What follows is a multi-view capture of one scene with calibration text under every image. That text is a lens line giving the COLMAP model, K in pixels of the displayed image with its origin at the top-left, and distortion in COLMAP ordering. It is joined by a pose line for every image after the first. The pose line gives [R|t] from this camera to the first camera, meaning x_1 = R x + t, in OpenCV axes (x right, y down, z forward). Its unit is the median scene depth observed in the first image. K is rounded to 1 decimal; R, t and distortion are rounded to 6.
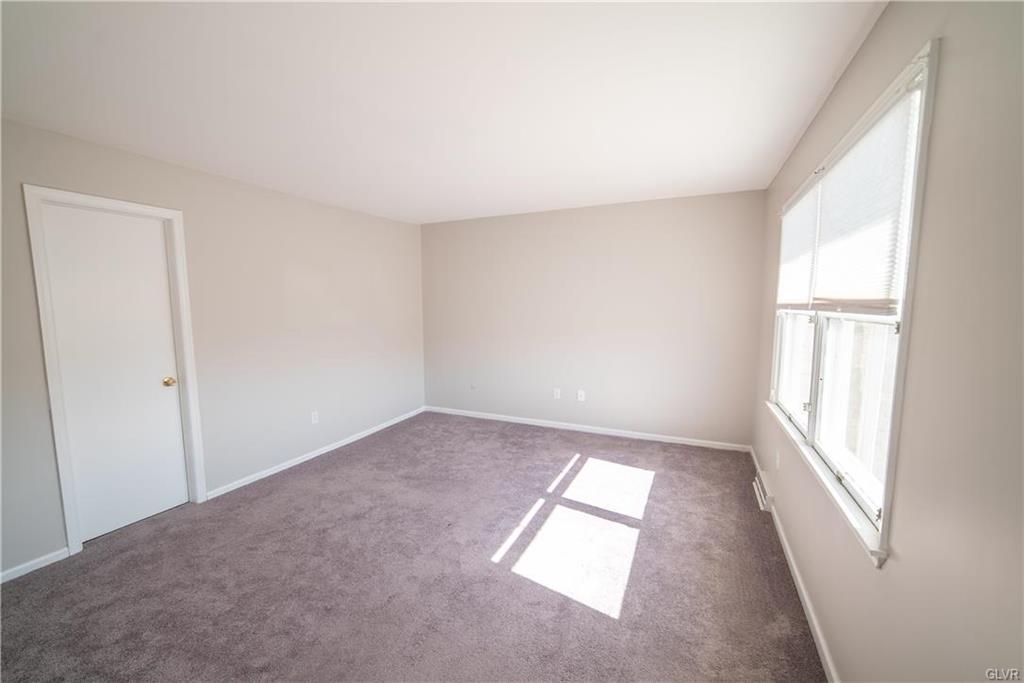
lens RADIAL K [[404.3, 0, 512.0], [0, 404.3, 341.5], [0, 0, 1]] dist [-0.000149, 0.000113]
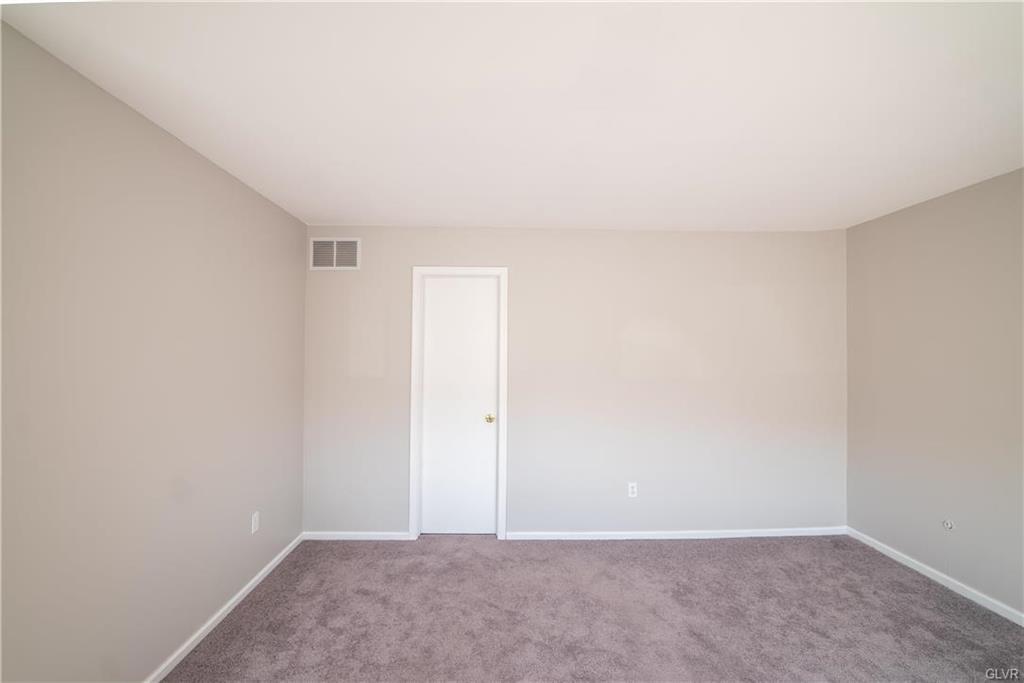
lens RADIAL K [[426.0, 0, 511.5], [0, 426.0, 339.1], [0, 0, 1]] dist [-0.016933, 0.005245]
pose [[0.444576, -0.010537, -0.895679, 0.190225], [-0.097773, 0.993385, -0.060217, -0.042654], [0.890389, 0.114344, 0.440605, 0.402285]]
